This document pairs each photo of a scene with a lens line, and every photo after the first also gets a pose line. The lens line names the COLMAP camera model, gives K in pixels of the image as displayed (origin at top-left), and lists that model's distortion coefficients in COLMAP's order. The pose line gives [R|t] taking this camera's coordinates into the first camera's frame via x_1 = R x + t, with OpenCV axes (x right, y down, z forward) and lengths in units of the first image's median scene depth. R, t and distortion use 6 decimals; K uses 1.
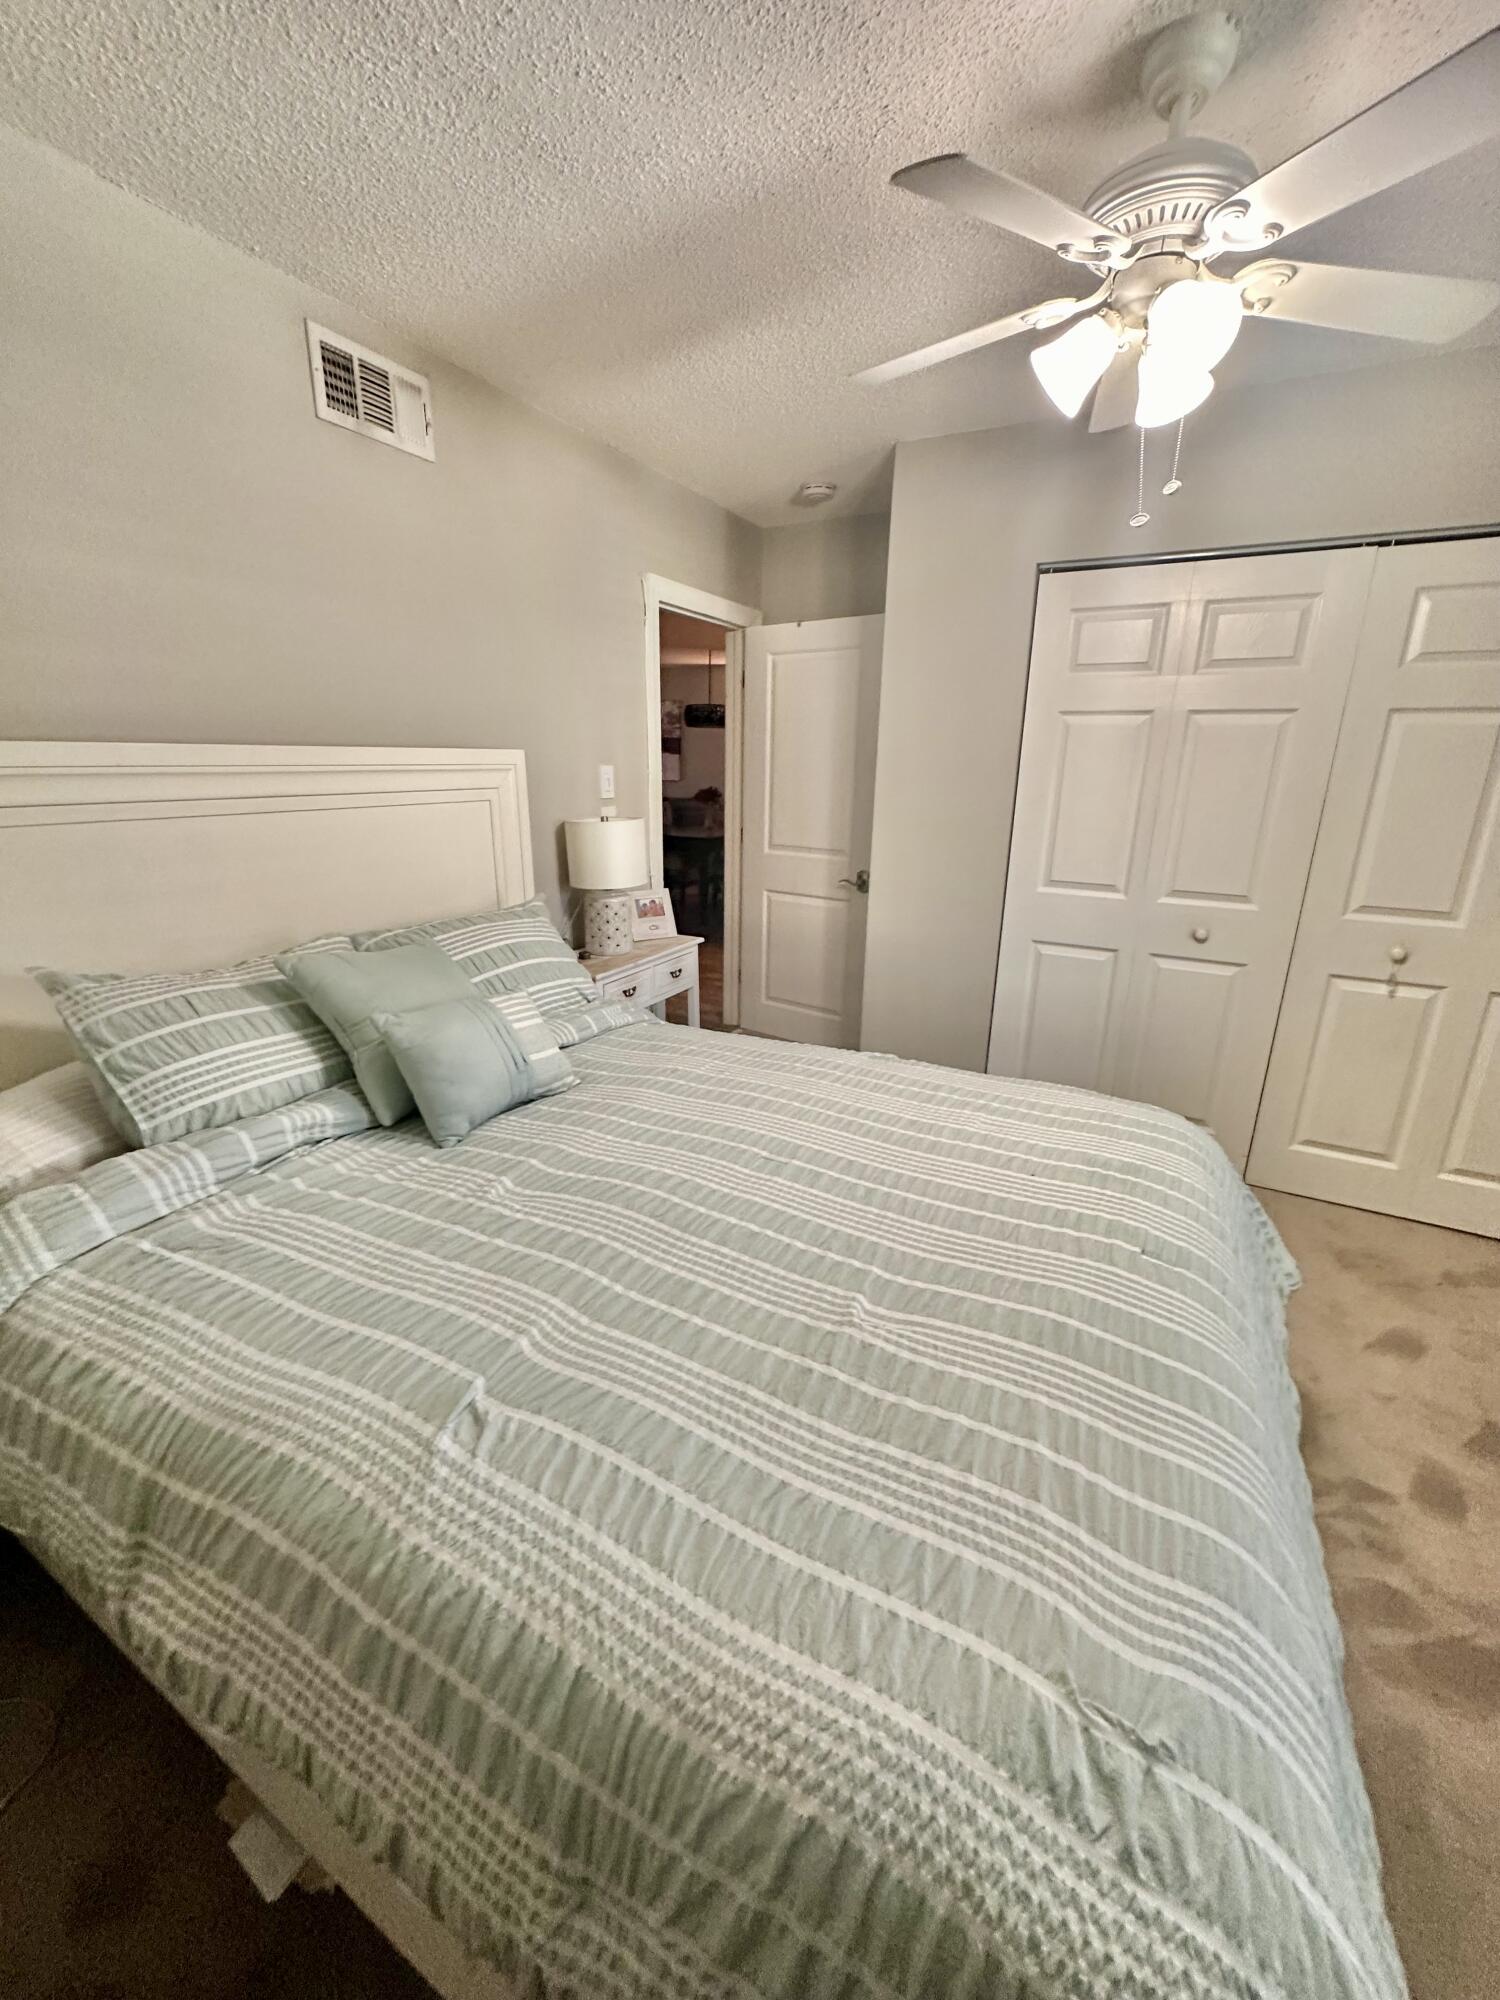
lens RADIAL K [[801.7, 0, 745.1], [0, 801.7, 1002.4], [0, 0, 1]] dist [-0.012162, 0.000108]
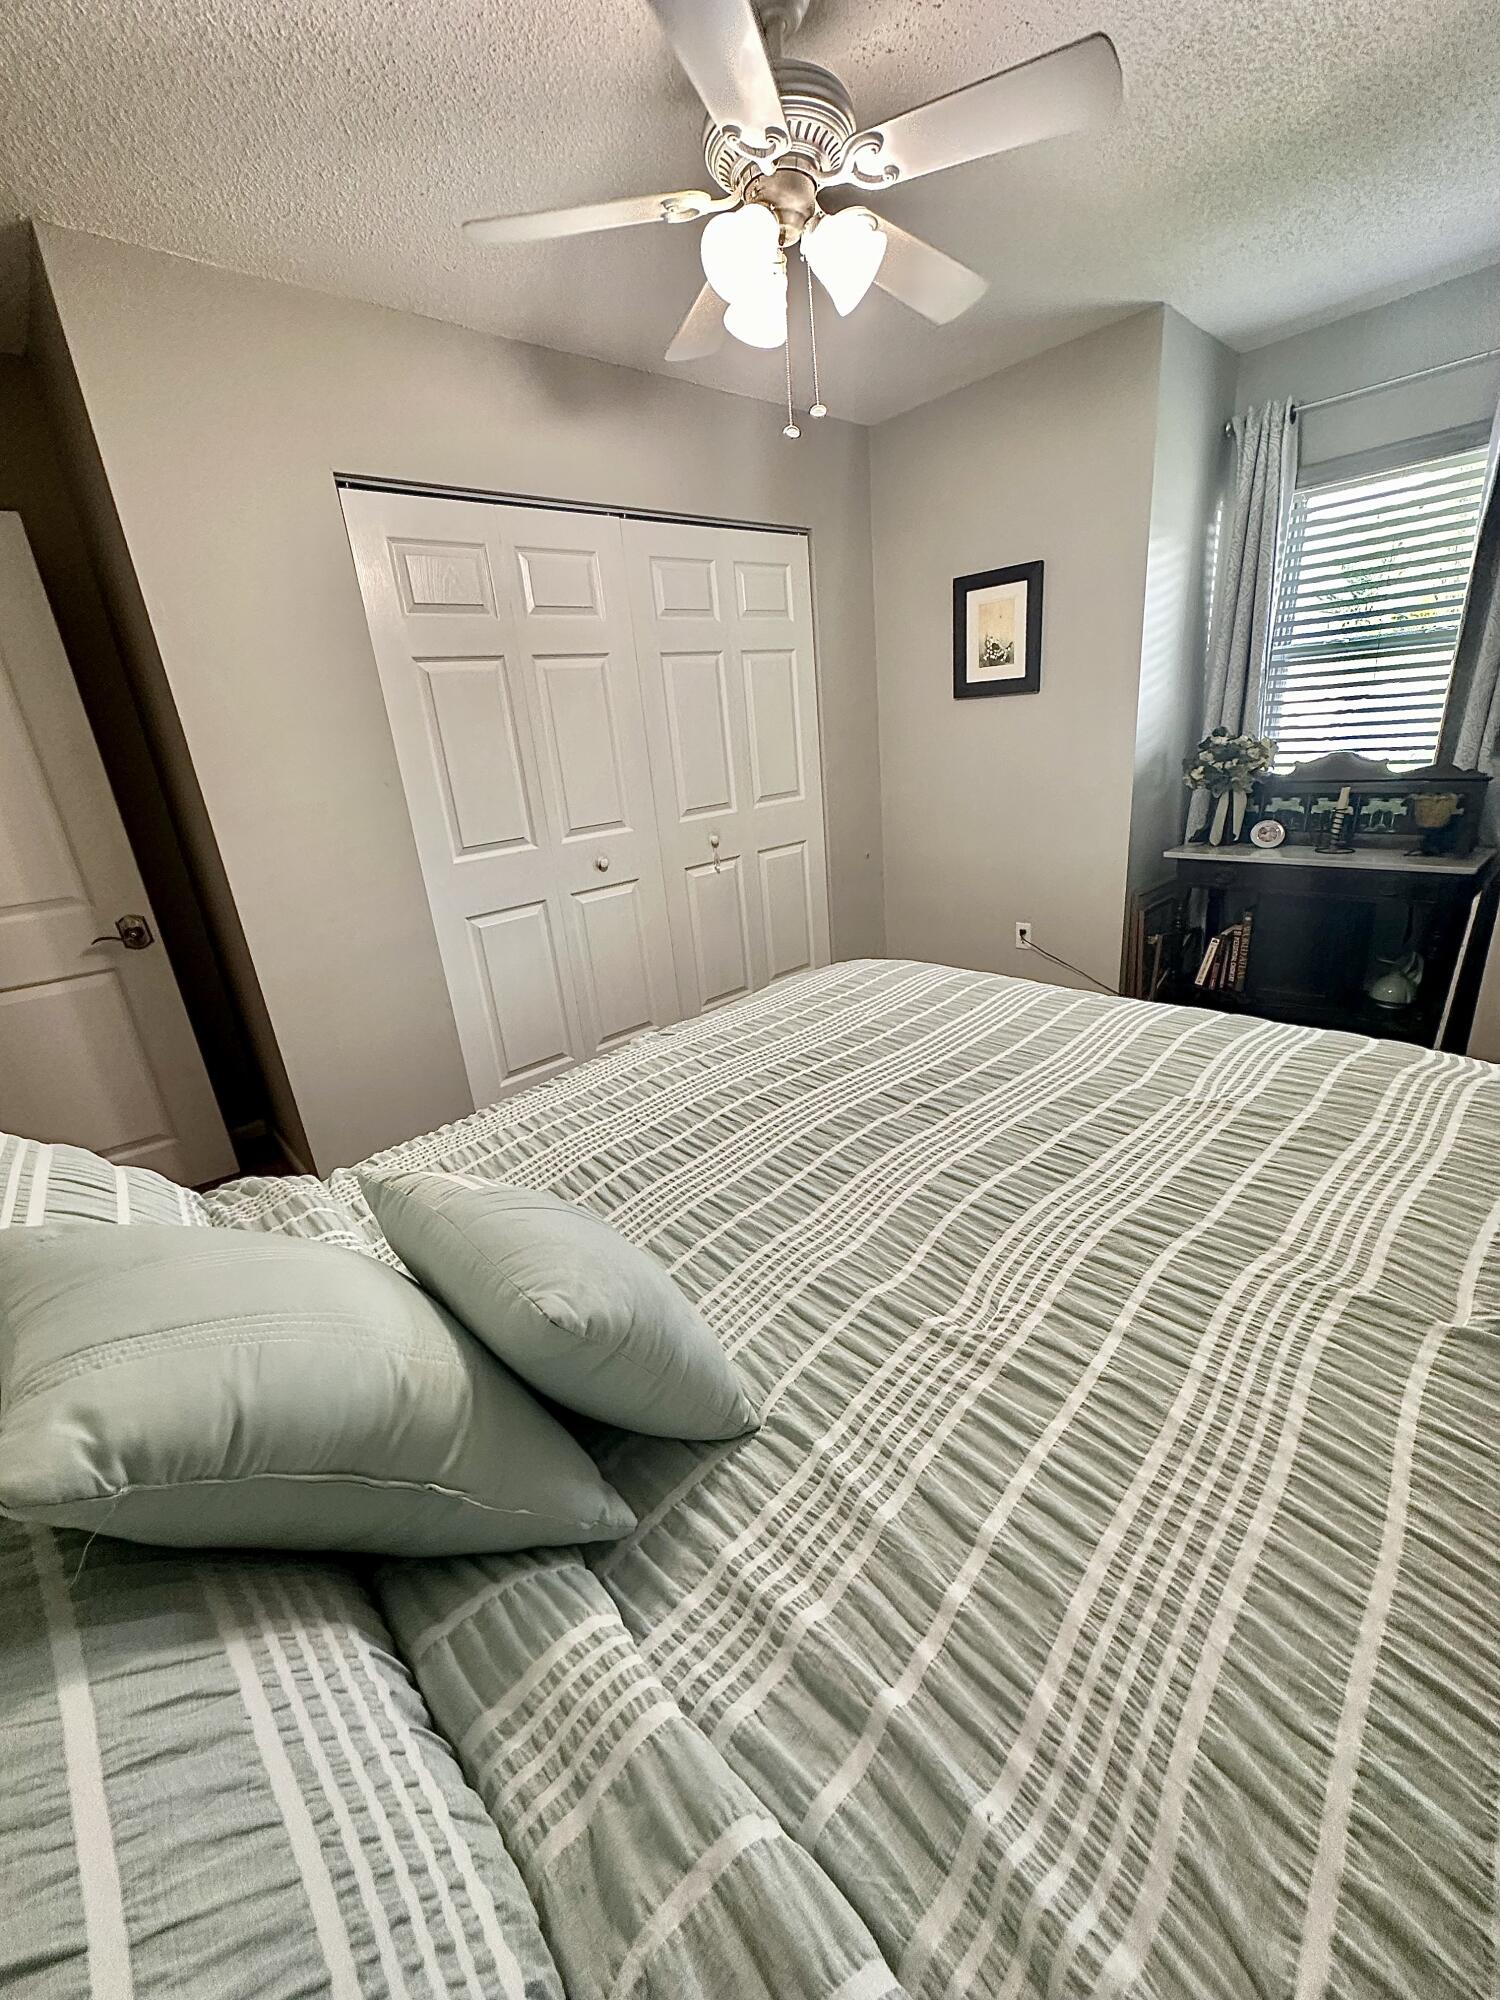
lens RADIAL K [[801.7, 0, 745.1], [0, 801.7, 1002.4], [0, 0, 1]] dist [-0.012162, 0.000108]
pose [[0.348001, -0.353625, 0.868242, -0.392570], [0.360316, 0.905447, 0.224360, -0.090672], [-0.865487, 0.234764, 0.442513, 0.397900]]
